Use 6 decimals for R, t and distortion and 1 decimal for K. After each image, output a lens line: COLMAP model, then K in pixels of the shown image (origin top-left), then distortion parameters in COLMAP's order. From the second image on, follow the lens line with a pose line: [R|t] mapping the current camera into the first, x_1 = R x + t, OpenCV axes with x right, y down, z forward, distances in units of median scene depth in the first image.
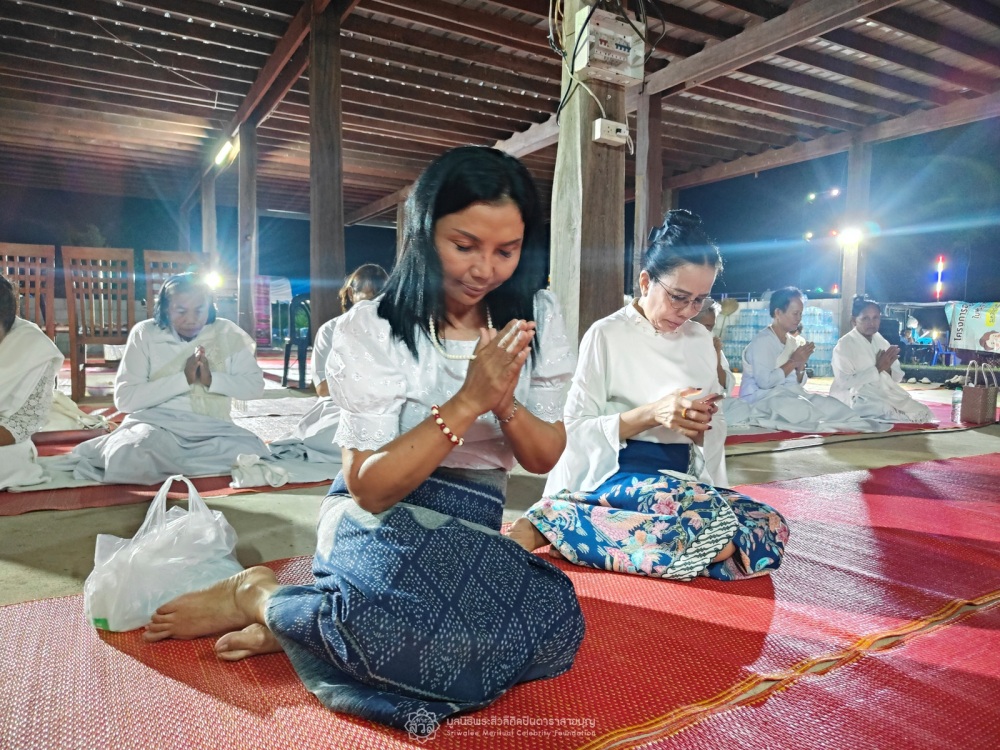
lens RADIAL K [[710.3, 0, 500.5], [0, 710.3, 381.2], [0, 0, 1]] dist [-0.020030, 0.022209]
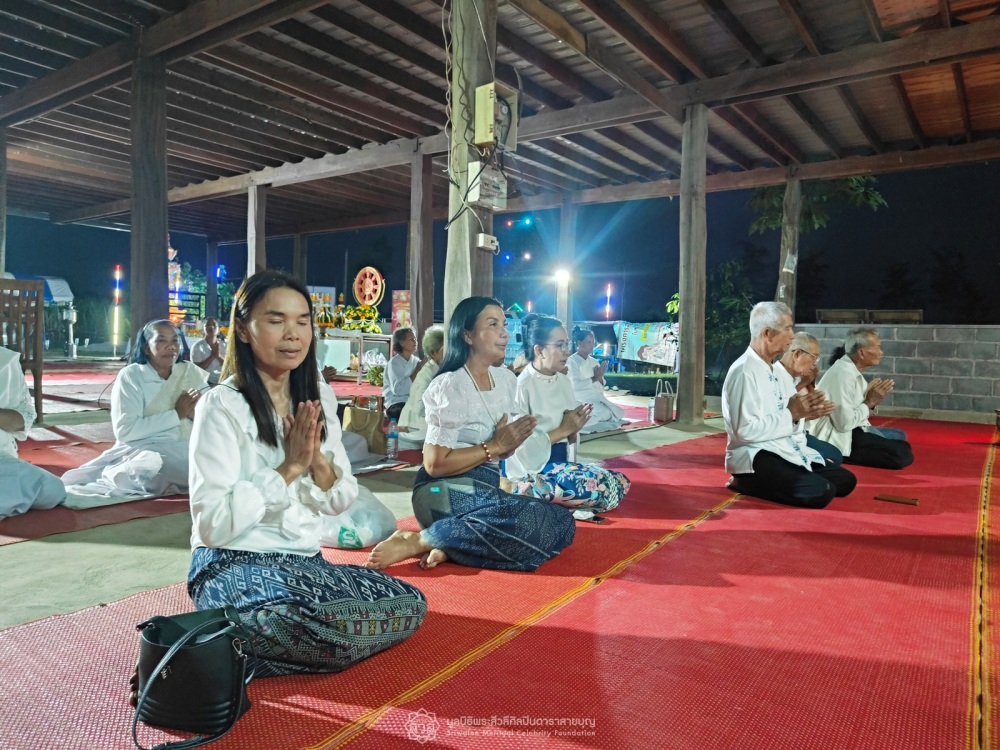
lens RADIAL K [[710.3, 0, 517.4], [0, 710.3, 381.2], [0, 0, 1]] dist [-0.020030, 0.022209]
pose [[0.902068, -0.013193, 0.431392, -0.436623], [0.014635, 0.999893, -0.000023, -0.050709], [-0.431346, 0.006334, 0.902164, -0.385859]]
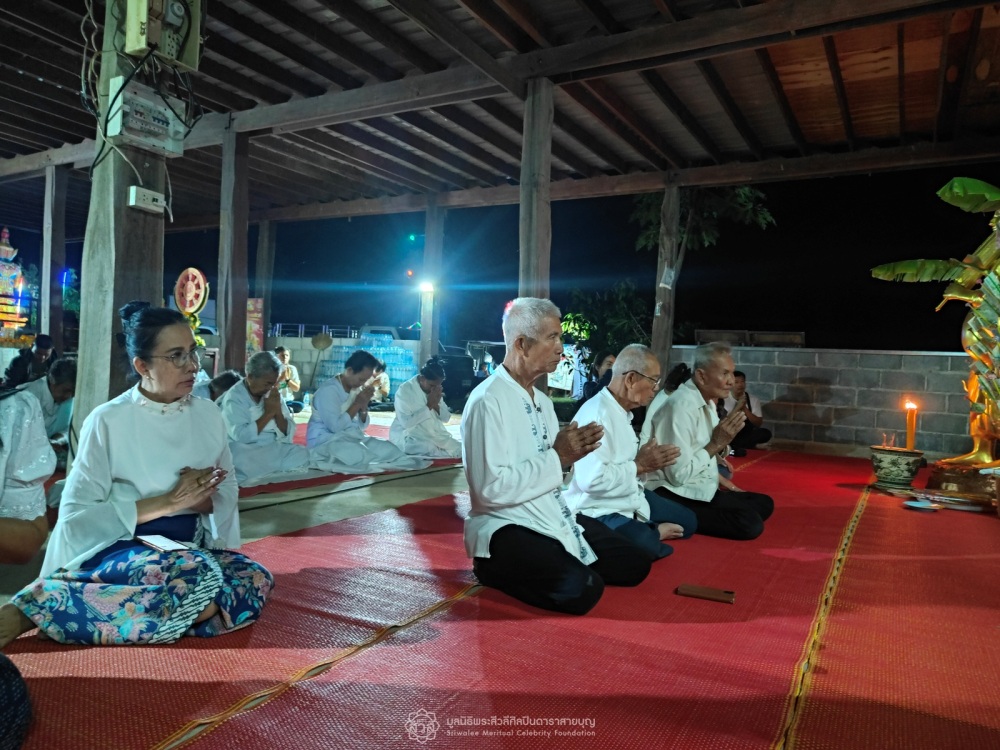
lens RADIAL K [[710.3, 0, 523.7], [0, 710.3, 386.7], [0, 0, 1]] dist [-0.020030, 0.022209]
pose [[0.847454, 0.011424, 0.530747, 0.074842], [0.000903, 0.999736, -0.022960, -0.056197], [-0.530869, 0.019937, 0.847220, -0.147130]]
